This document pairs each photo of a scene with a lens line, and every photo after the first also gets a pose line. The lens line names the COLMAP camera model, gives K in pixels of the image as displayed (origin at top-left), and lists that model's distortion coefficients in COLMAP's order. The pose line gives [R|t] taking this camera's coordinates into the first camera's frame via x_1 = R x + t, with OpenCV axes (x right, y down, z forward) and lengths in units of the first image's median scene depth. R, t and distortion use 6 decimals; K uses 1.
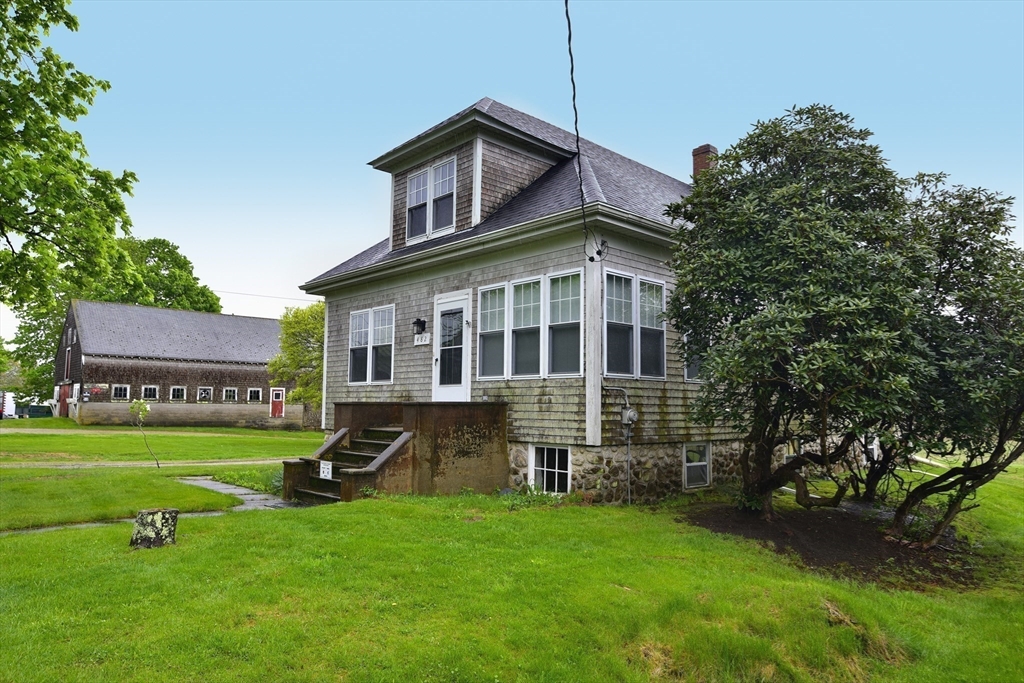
lens RADIAL K [[677.7, 0, 513.0], [0, 677.7, 345.2], [0, 0, 1]] dist [-0.004323, -0.000207]
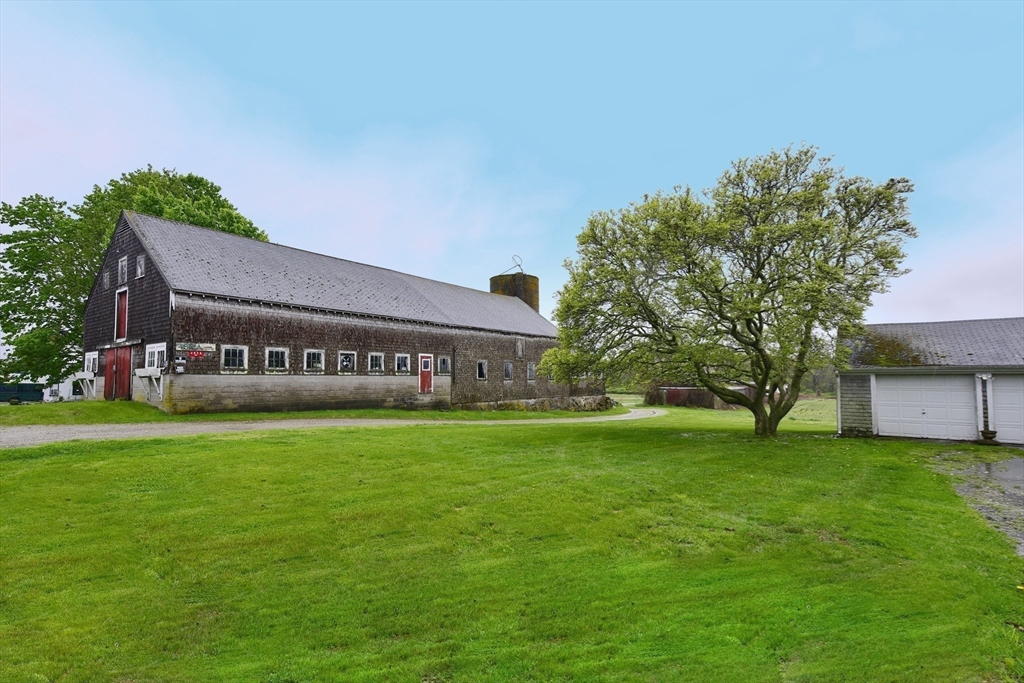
lens RADIAL K [[482.6, 0, 488.1], [0, 482.6, 364.8], [0, 0, 1]] dist [0.003218, 0.000335]
pose [[0.980172, -0.007418, 0.198007, -0.424843], [-0.004537, 0.998197, 0.059856, 0.046790], [-0.198094, -0.059568, 0.978371, 0.506974]]
